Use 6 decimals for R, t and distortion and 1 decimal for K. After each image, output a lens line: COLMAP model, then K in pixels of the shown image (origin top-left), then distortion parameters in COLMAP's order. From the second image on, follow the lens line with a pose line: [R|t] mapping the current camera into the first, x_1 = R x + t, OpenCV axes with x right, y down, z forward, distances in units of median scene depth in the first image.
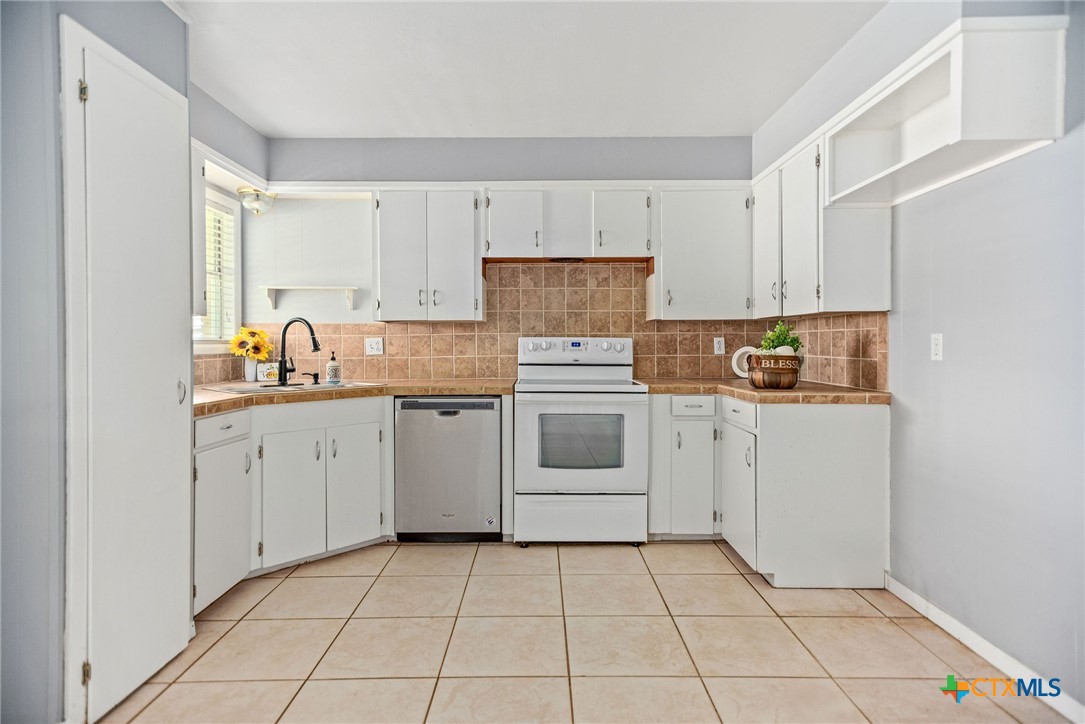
lens RADIAL K [[609.9, 0, 556.8], [0, 609.9, 341.4], [0, 0, 1]] dist [0.003138, 0.010847]
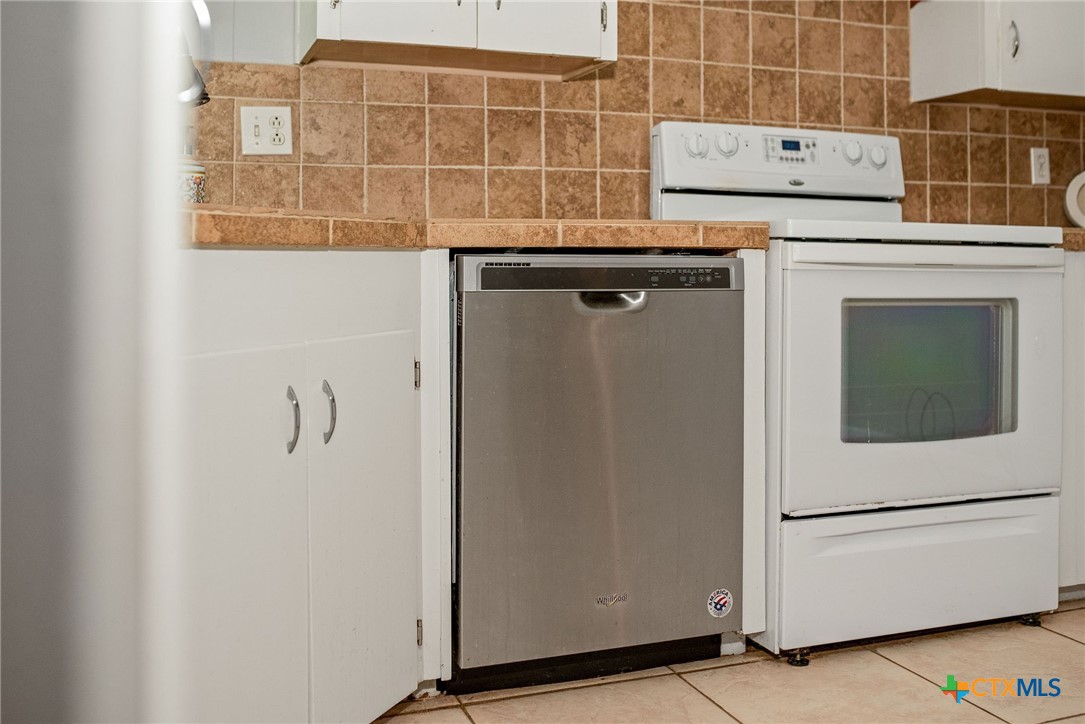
lens RADIAL K [[1079.0, 0, 566.1], [0, 1079.0, 227.9], [0, 0, 1]] dist [-0.035314, 0.000000]
pose [[0.938477, 0.015656, 0.344987, -0.356810], [-0.005295, 0.999507, -0.030953, 0.083143], [-0.345301, 0.027222, 0.938097, 0.378397]]
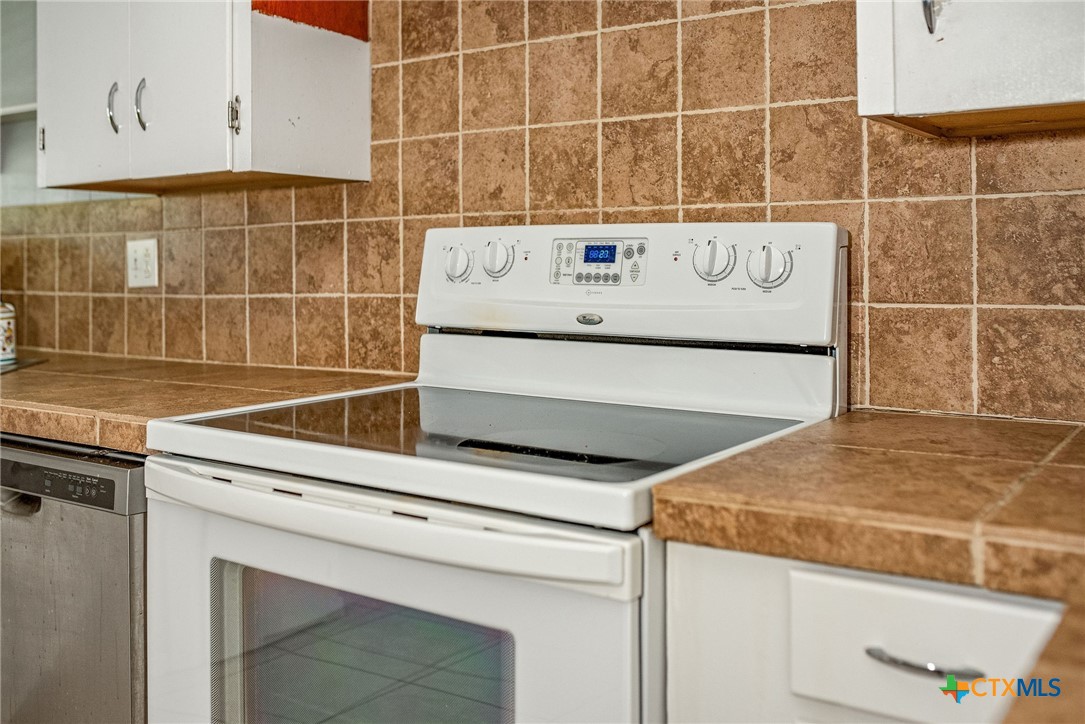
lens RADIAL K [[1079.0, 0, 551.0], [0, 1079.0, 262.6], [0, 0, 1]] dist [-0.035314, 0.000000]
pose [[0.813981, -0.002175, -0.580887, 0.262048], [0.004416, 0.999987, 0.002445, 0.007286], [0.580874, -0.004556, 0.813981, 0.643721]]
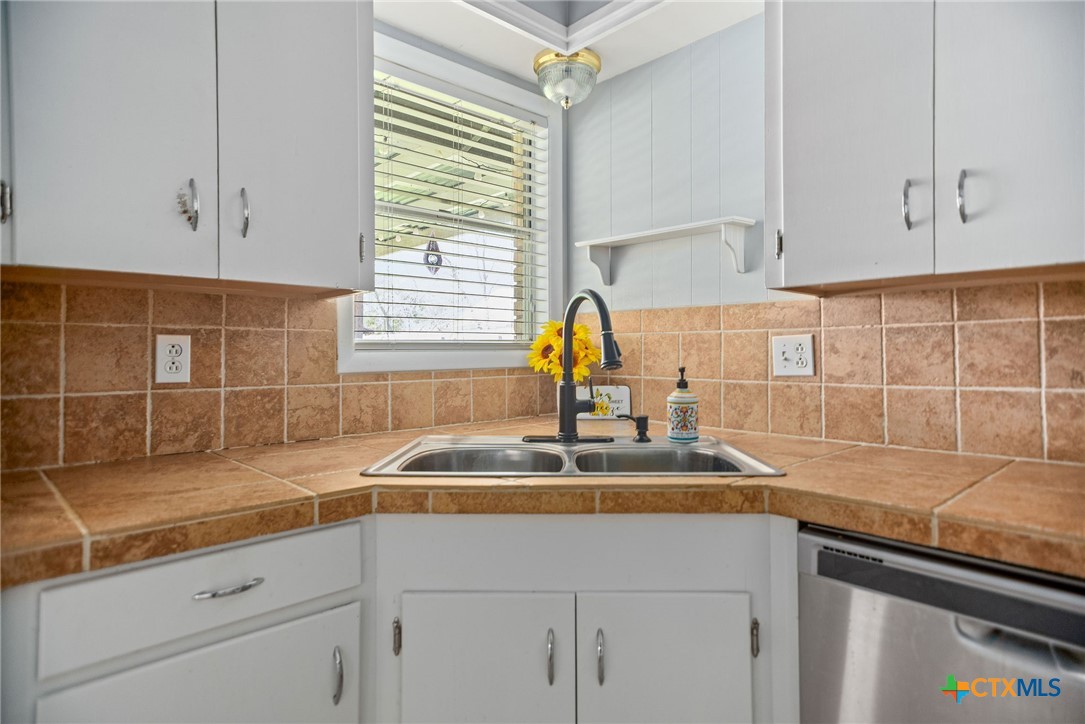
lens RADIAL K [[609.9, 0, 530.6], [0, 609.9, 347.3], [0, 0, 1]] dist [0.003138, 0.010847]
pose [[0.664629, -0.002080, -0.747171, -0.110194], [0.003566, 0.999994, 0.000389, 0.001575], [0.747165, -0.002923, 0.664632, 0.605295]]
